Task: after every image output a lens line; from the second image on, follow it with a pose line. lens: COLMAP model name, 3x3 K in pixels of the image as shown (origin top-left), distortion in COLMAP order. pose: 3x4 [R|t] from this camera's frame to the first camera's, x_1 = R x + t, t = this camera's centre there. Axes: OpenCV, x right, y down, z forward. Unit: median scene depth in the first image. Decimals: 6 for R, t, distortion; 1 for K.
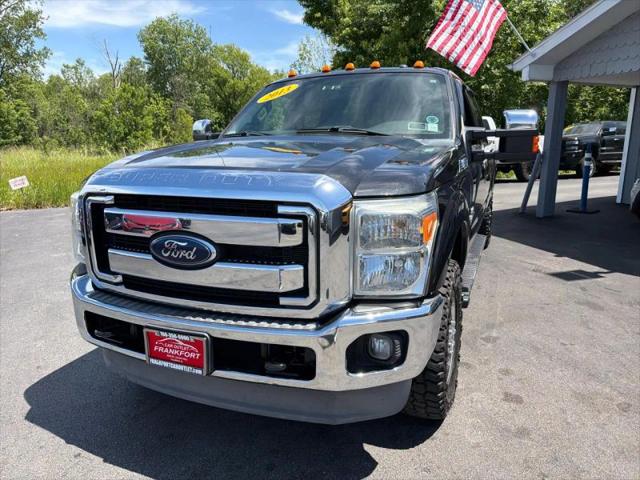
lens RADIAL K [[450.9, 0, 323.7], [0, 450.9, 239.2], [0, 0, 1]] dist [0.039092, -0.057192]
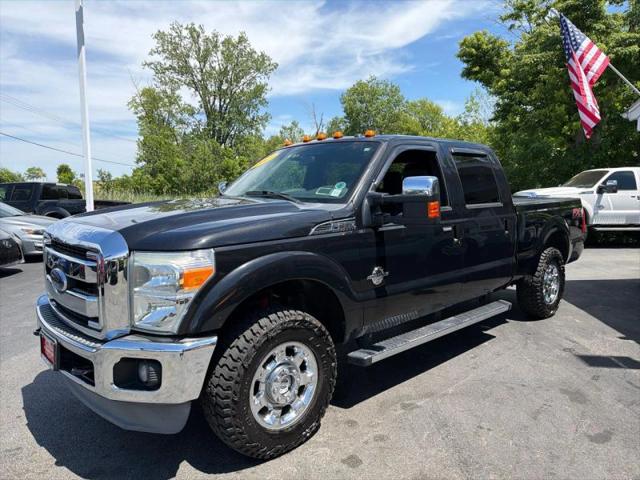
lens RADIAL K [[450.9, 0, 324.1], [0, 450.9, 240.7], [0, 0, 1]] dist [0.039092, -0.057192]
pose [[0.911871, 0.052968, -0.407045, 0.083015], [-0.094107, 0.992204, -0.081707, -0.004974], [0.399544, 0.112812, 0.909746, 0.000923]]
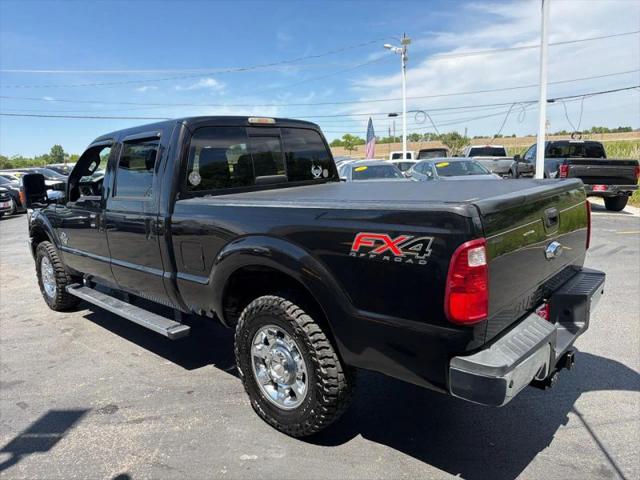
lens RADIAL K [[450.9, 0, 315.4], [0, 450.9, 242.5], [0, 0, 1]] dist [0.039092, -0.057192]
pose [[-0.348283, 0.198163, -0.916204, 0.193111], [-0.146696, 0.953835, 0.262067, -0.076194], [0.925840, 0.225677, -0.303135, 0.301081]]
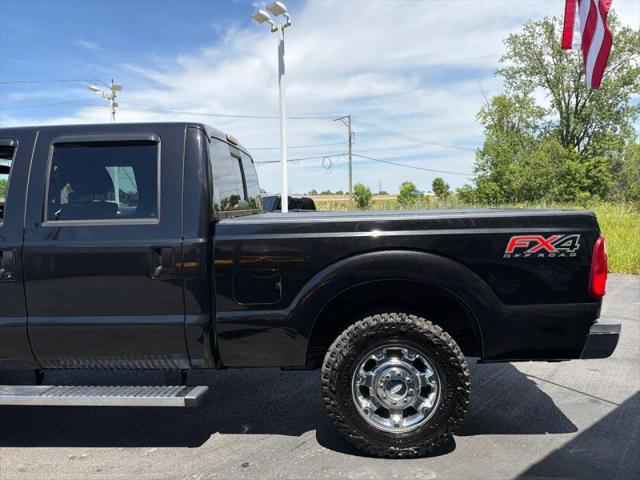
lens RADIAL K [[450.9, 0, 320.1], [0, 450.9, 241.2], [0, 0, 1]] dist [0.039092, -0.057192]
pose [[0.344503, 0.083446, -0.935069, 0.190579], [-0.189147, 0.981785, 0.017928, -0.047460], [0.919533, 0.170690, 0.354012, 0.200716]]
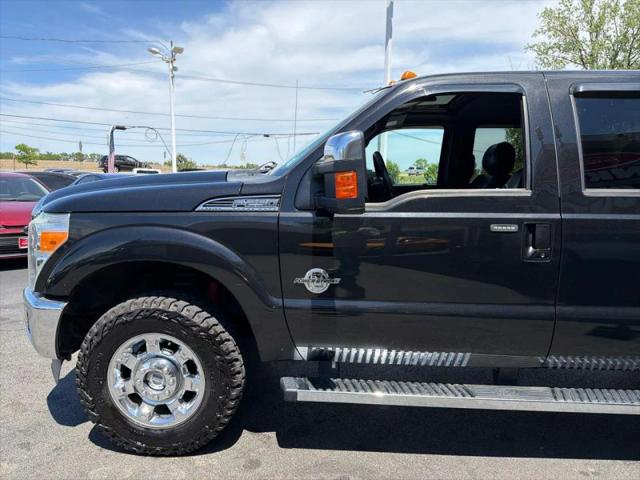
lens RADIAL K [[450.9, 0, 318.5], [0, 450.9, 240.6], [0, 0, 1]] dist [0.039092, -0.057192]
pose [[0.335536, 0.143482, -0.931036, 0.129864], [-0.217338, 0.973460, 0.071693, -0.022246], [0.916613, 0.178294, 0.357815, 0.097295]]
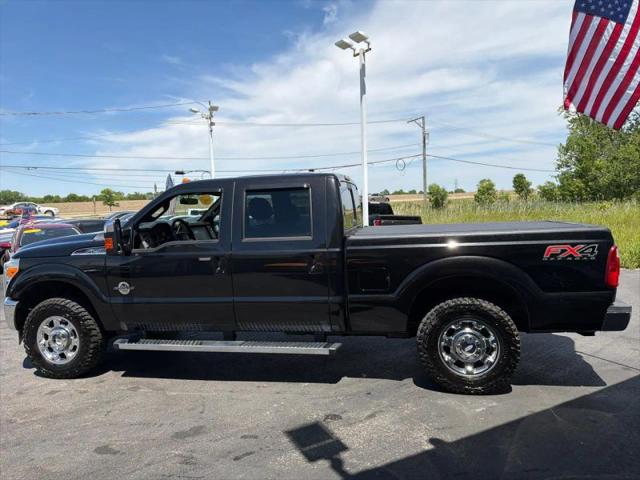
lens RADIAL K [[450.9, 0, 322.5], [0, 450.9, 238.1], [0, 0, 1]] dist [0.039092, -0.057192]
pose [[0.196805, 0.073200, -0.977706, 0.246268], [-0.175469, 0.983739, 0.038331, -0.050187], [0.964613, 0.164013, 0.206449, 0.170137]]
